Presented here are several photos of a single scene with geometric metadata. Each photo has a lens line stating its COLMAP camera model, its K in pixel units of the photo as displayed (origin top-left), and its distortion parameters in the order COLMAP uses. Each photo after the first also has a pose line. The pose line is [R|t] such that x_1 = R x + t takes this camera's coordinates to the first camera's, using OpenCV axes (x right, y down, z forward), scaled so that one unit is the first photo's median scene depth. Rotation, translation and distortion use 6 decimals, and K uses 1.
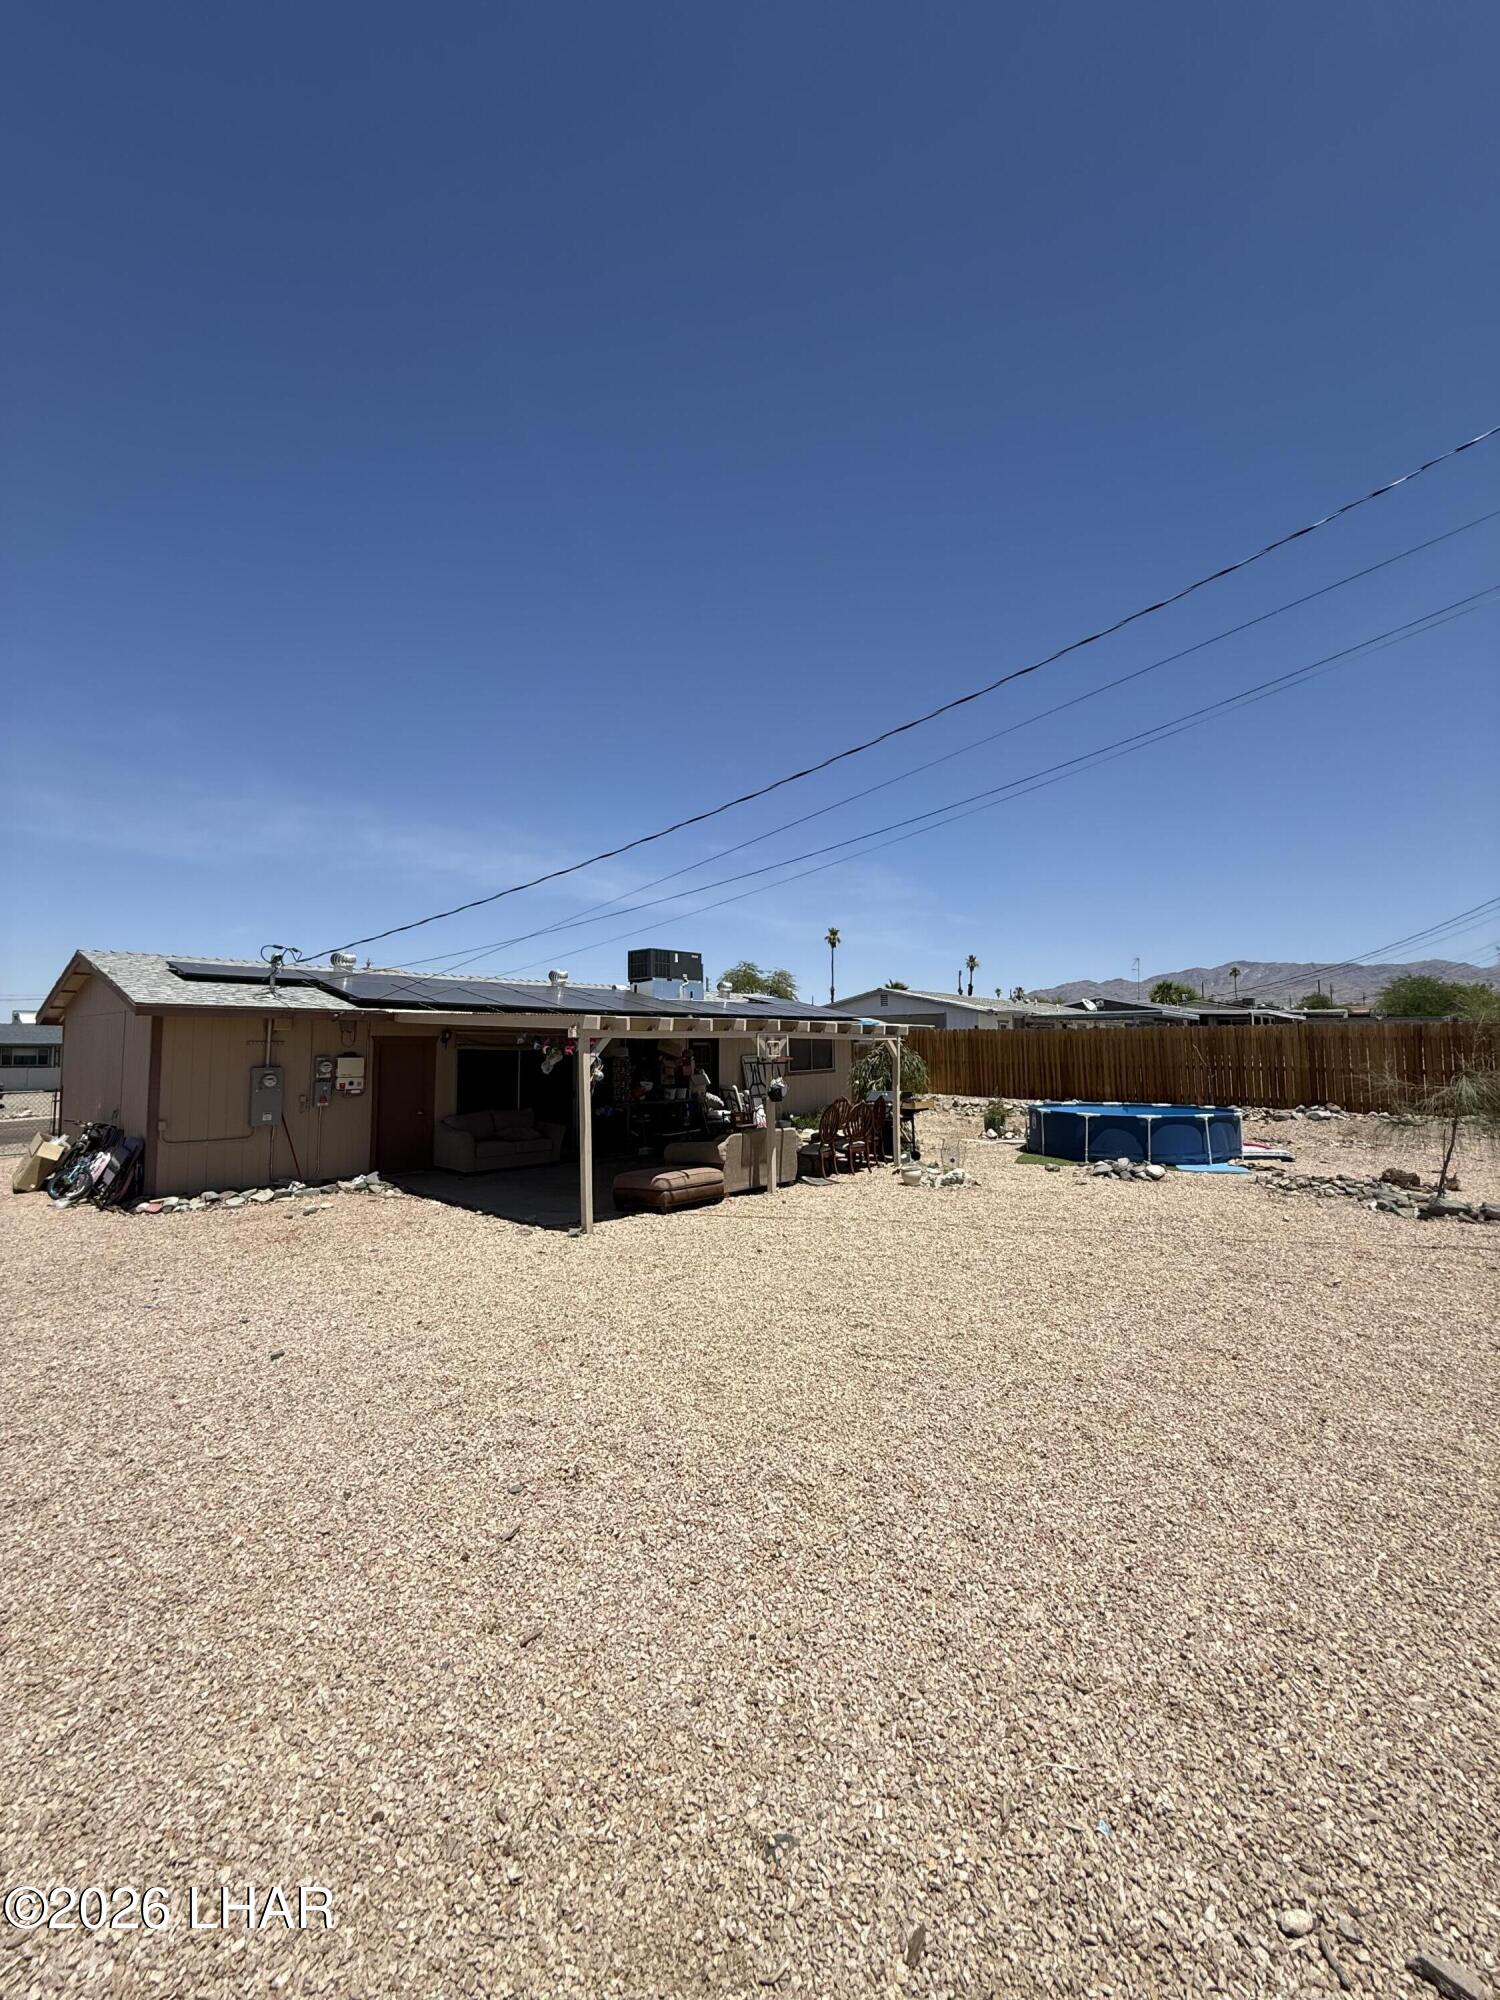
lens RADIAL K [[798.7, 0, 752.1], [0, 798.7, 981.0], [0, 0, 1]] dist [0.001661, 0.000447]
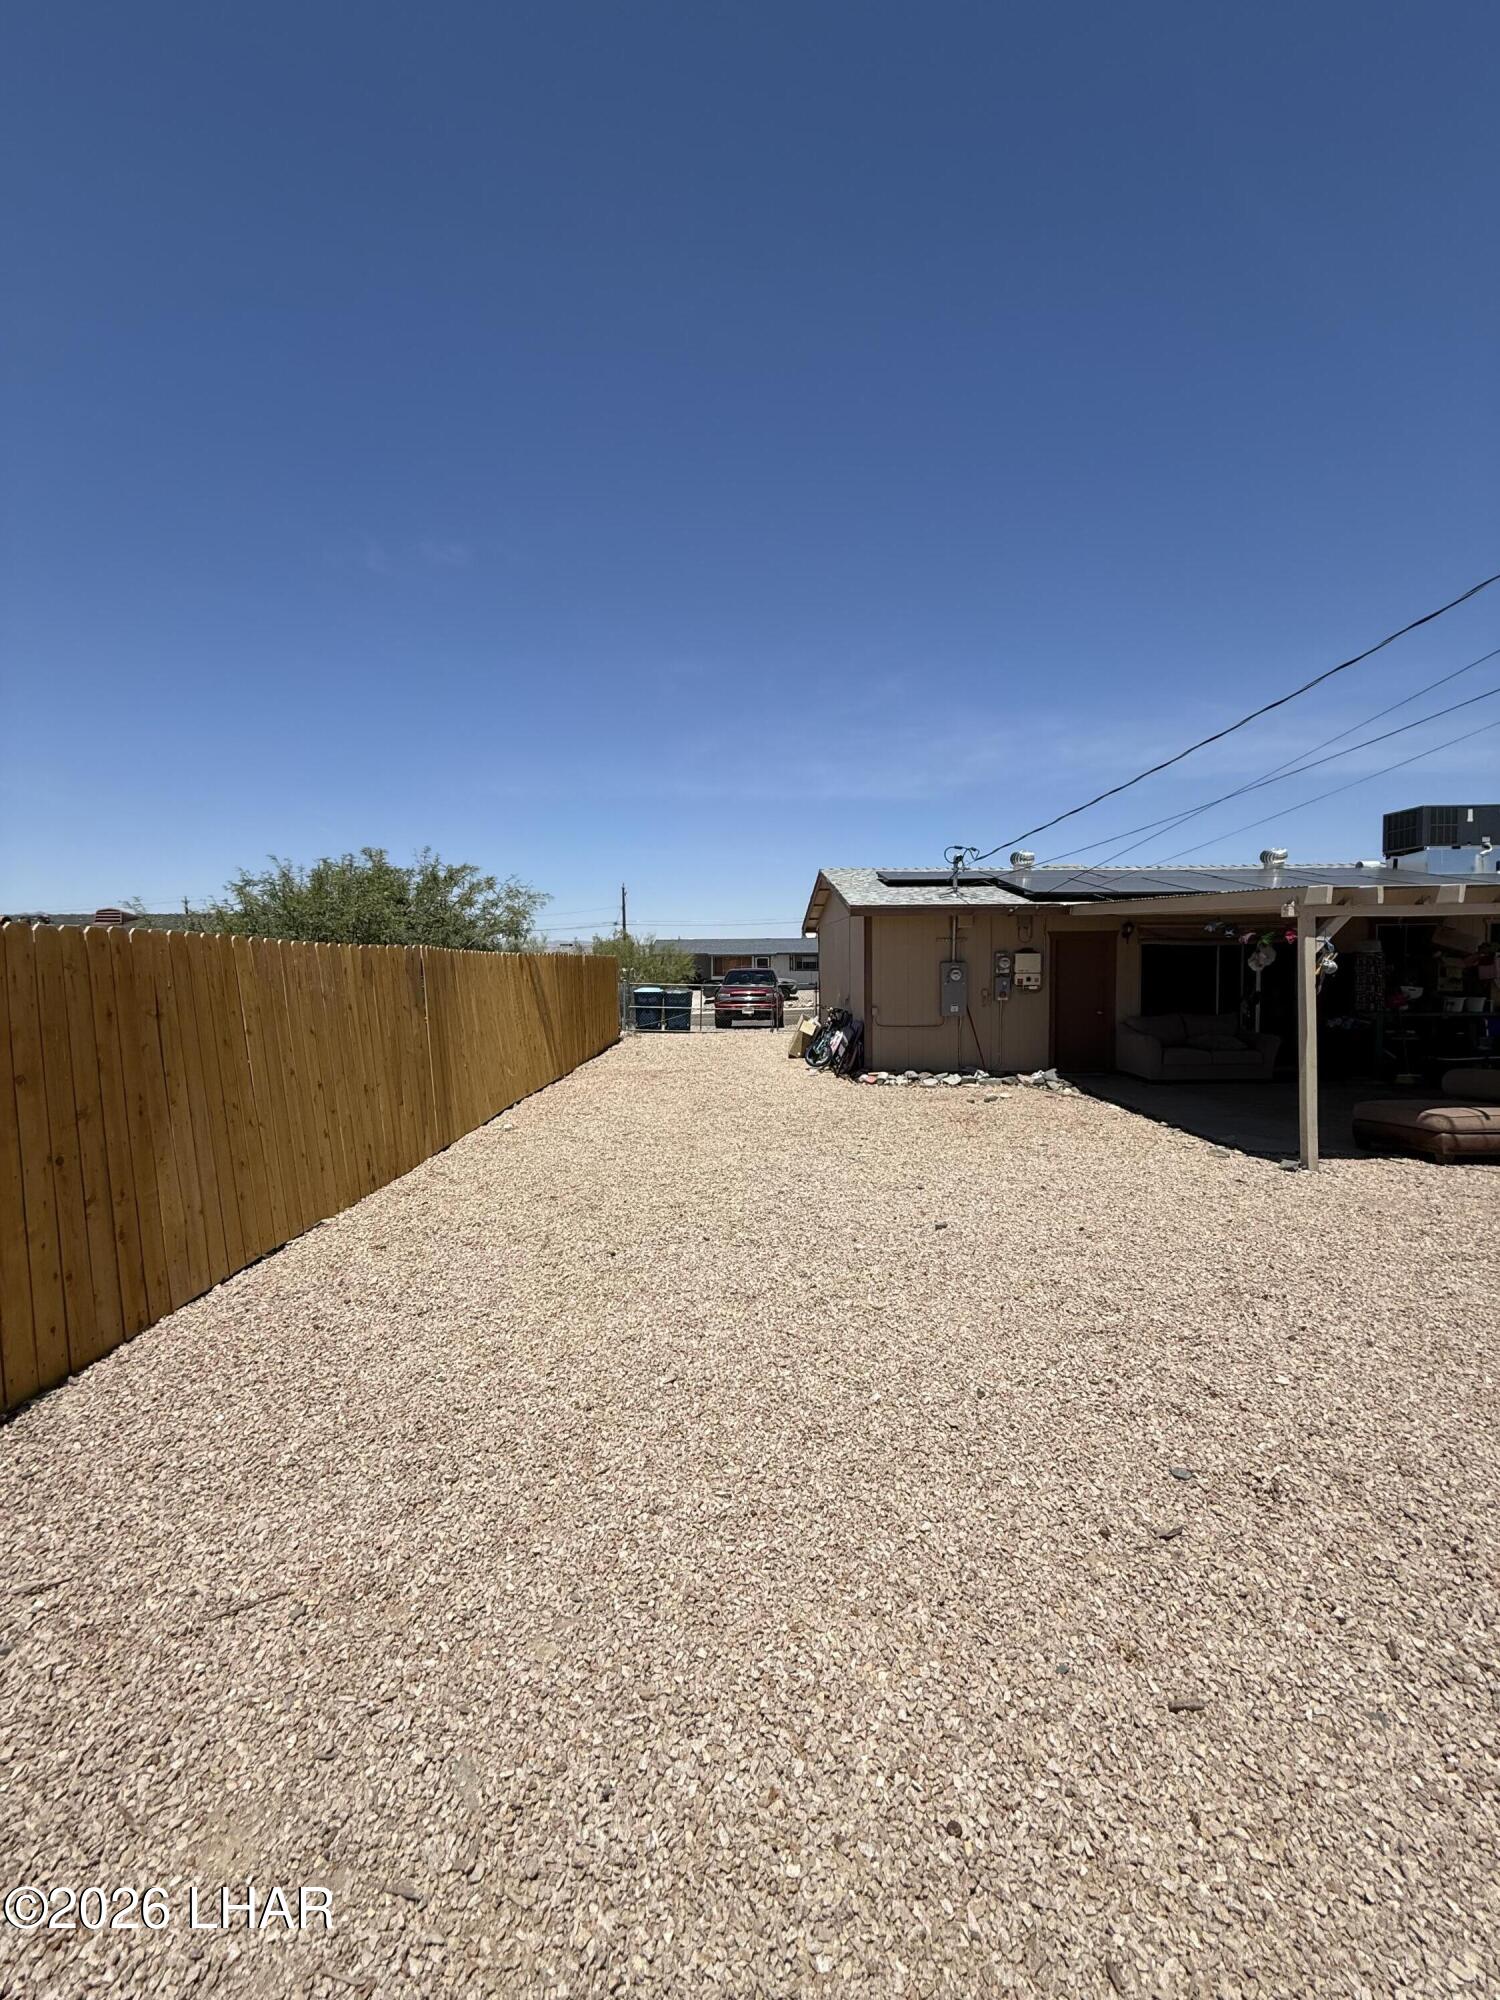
lens RADIAL K [[798.7, 0, 745.1], [0, 798.7, 1000.3], [0, 0, 1]] dist [0.001661, 0.000447]
pose [[0.677980, 0.033931, -0.734297, -0.016632], [0.066825, 0.991953, 0.107537, 0.040299], [0.732037, -0.121978, 0.670256, 0.122772]]
